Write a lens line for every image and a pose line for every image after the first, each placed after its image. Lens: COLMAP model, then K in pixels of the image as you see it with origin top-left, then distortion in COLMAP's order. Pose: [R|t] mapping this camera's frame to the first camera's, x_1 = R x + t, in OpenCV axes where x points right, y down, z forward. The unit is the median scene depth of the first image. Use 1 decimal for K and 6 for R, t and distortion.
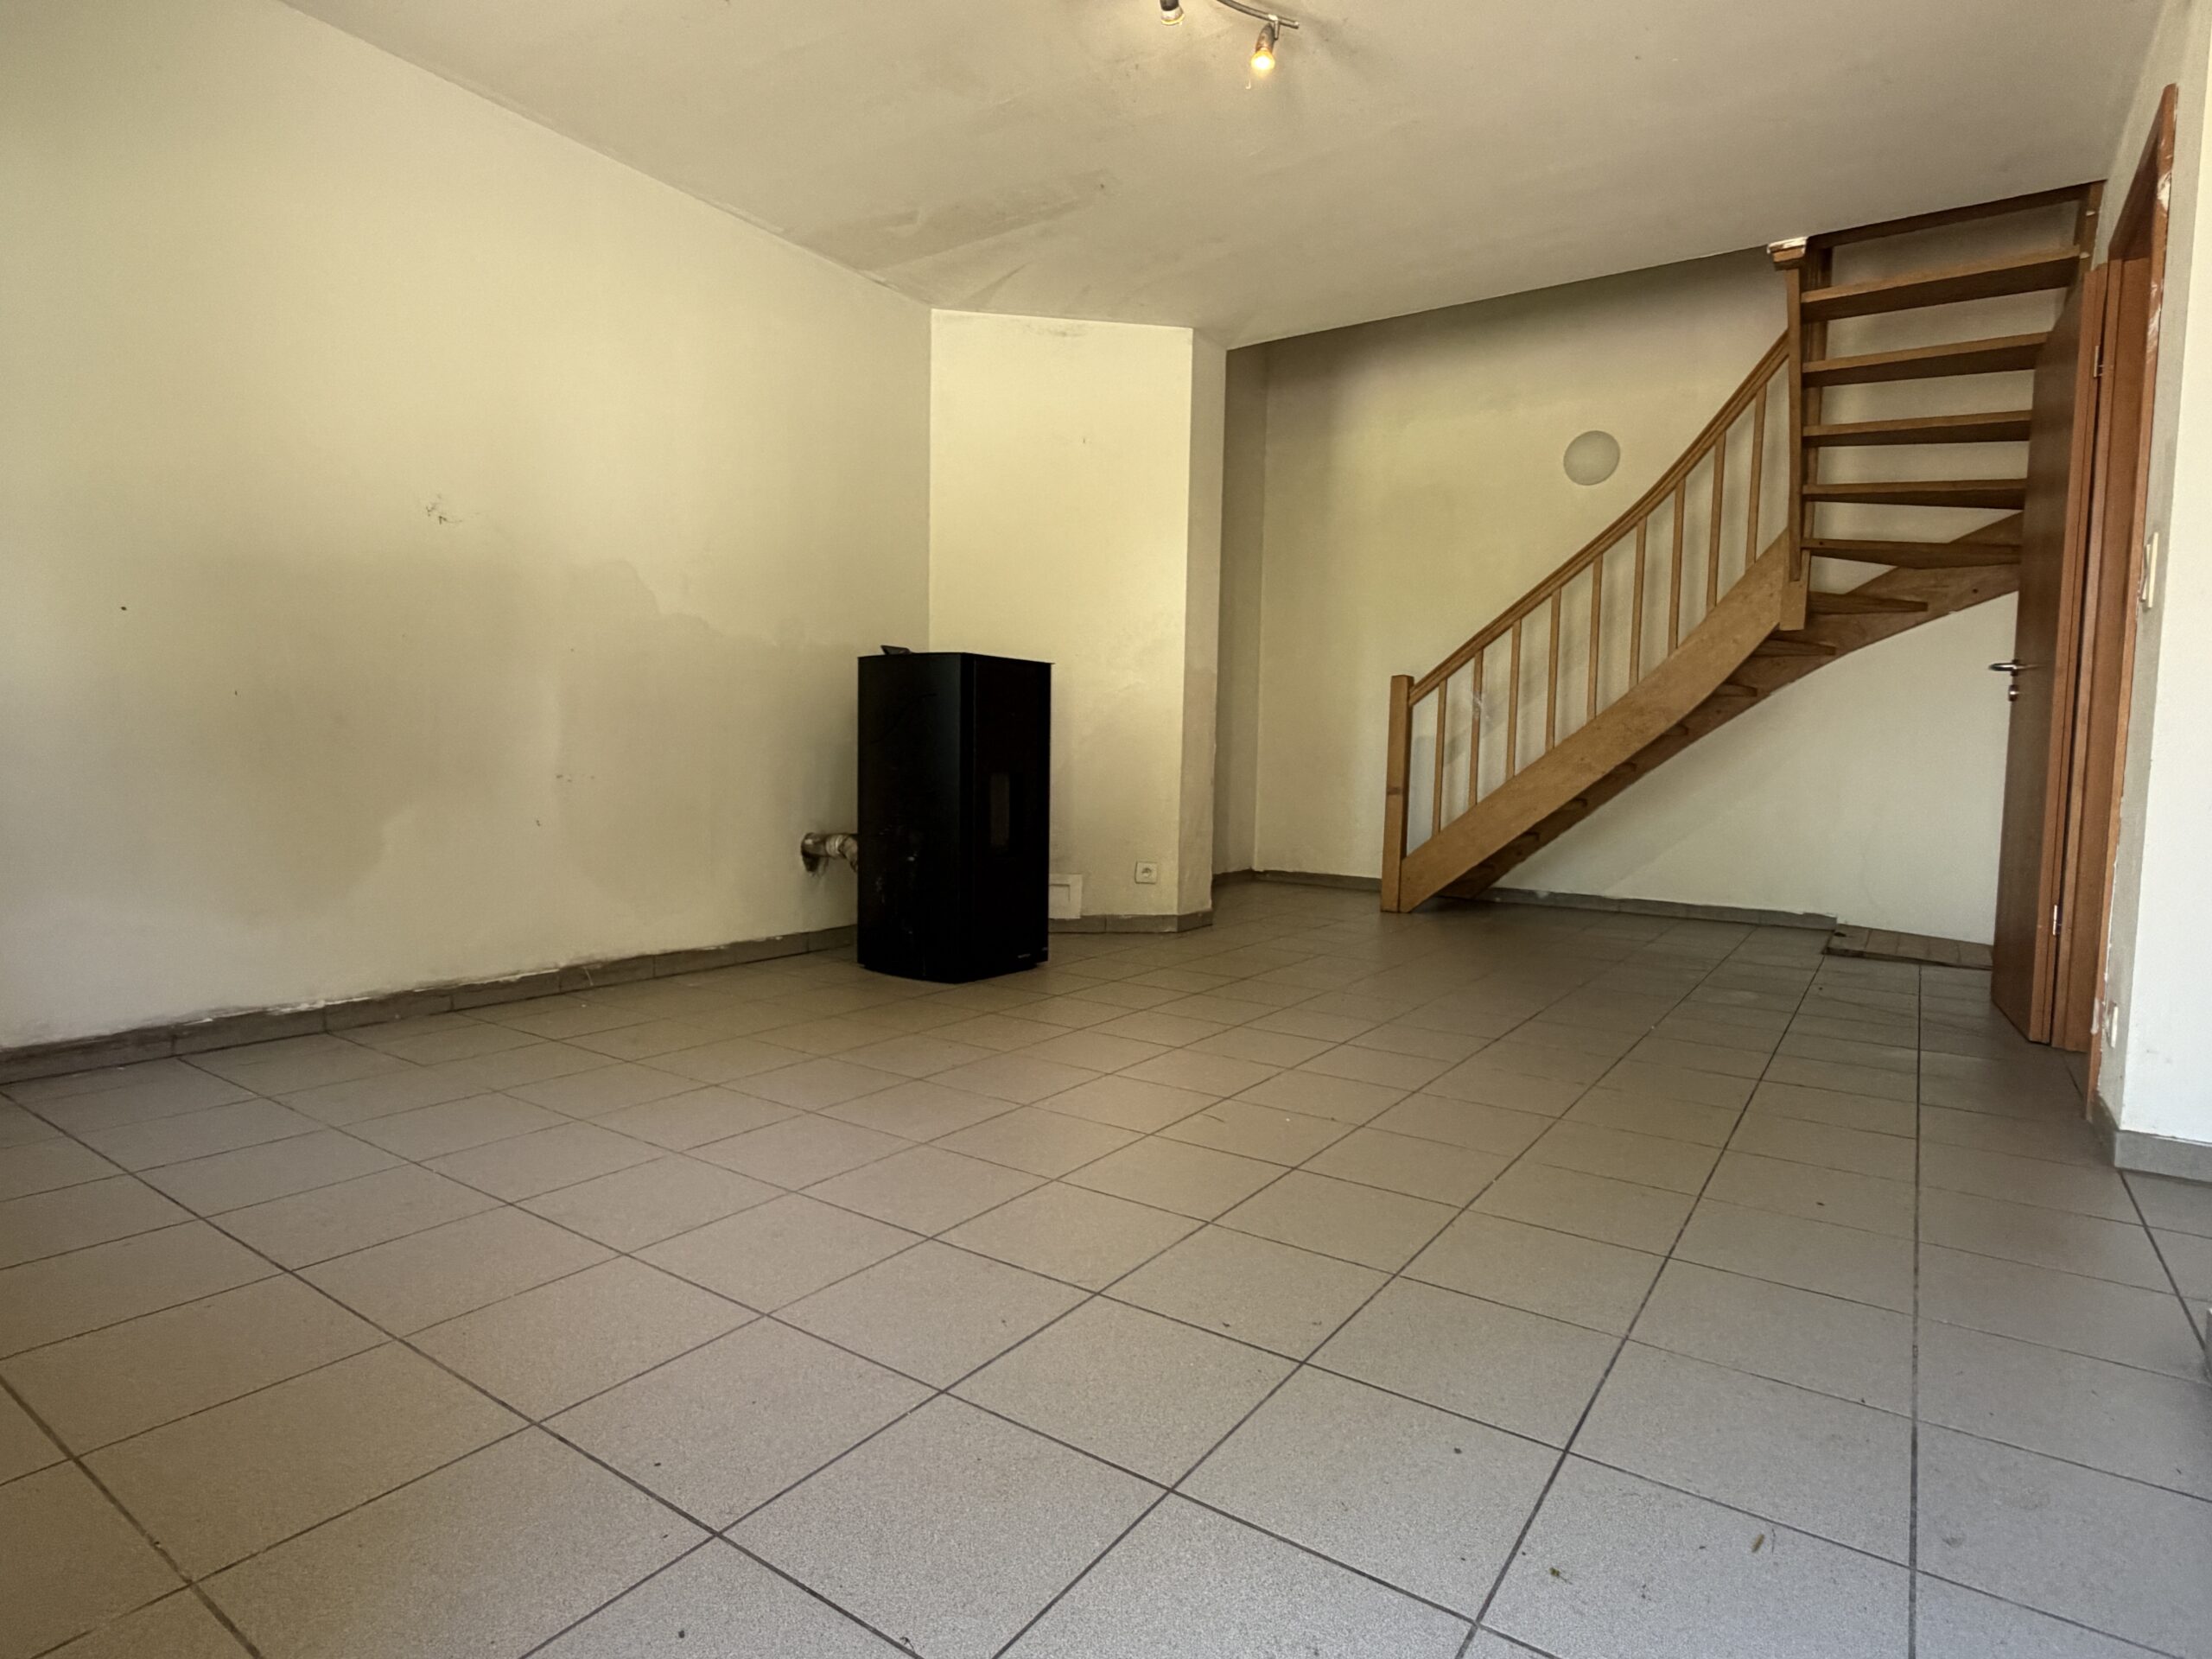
lens RADIAL K [[1156.8, 0, 1106.0], [0, 1156.8, 829.5], [0, 0, 1]] dist [0.002238, 0.000109]
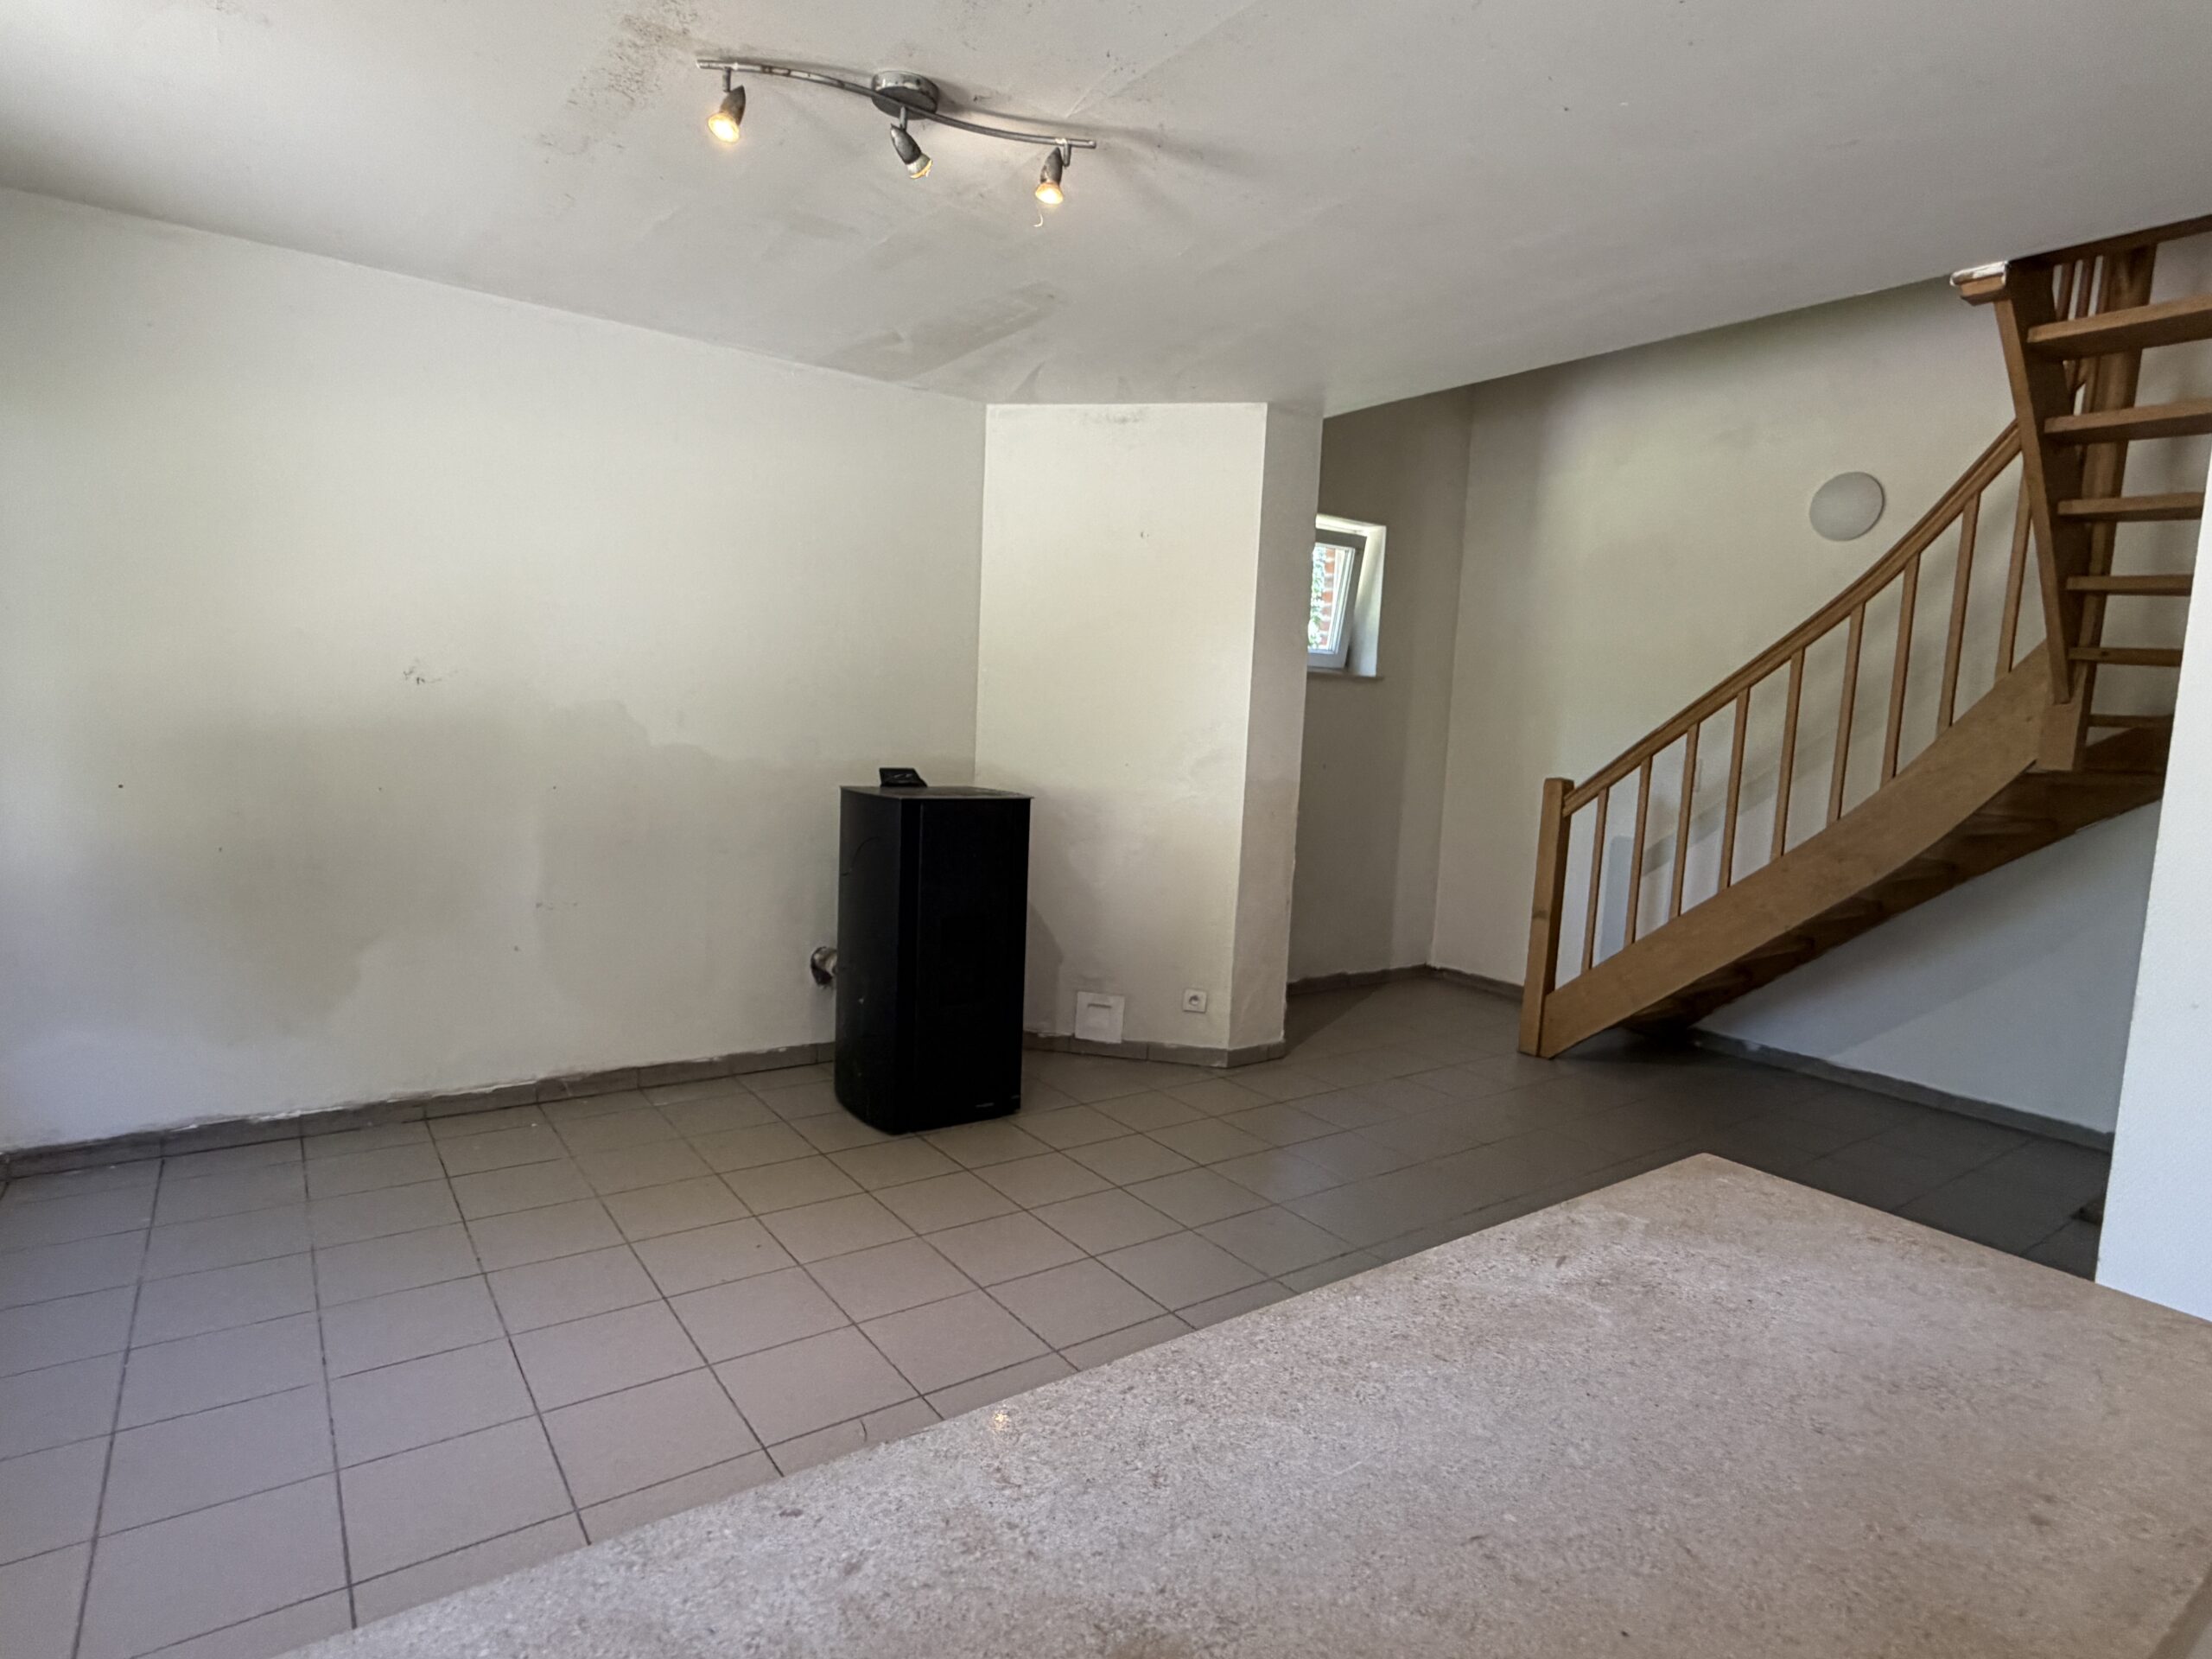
lens RADIAL K [[1156.8, 0, 1106.0], [0, 1156.8, 829.5], [0, 0, 1]] dist [0.002238, 0.000109]
pose [[0.942573, 0.056714, -0.329149, 0.273963], [-0.049823, 0.998327, 0.029341, -0.127331], [0.330262, -0.011257, 0.943822, 0.116162]]
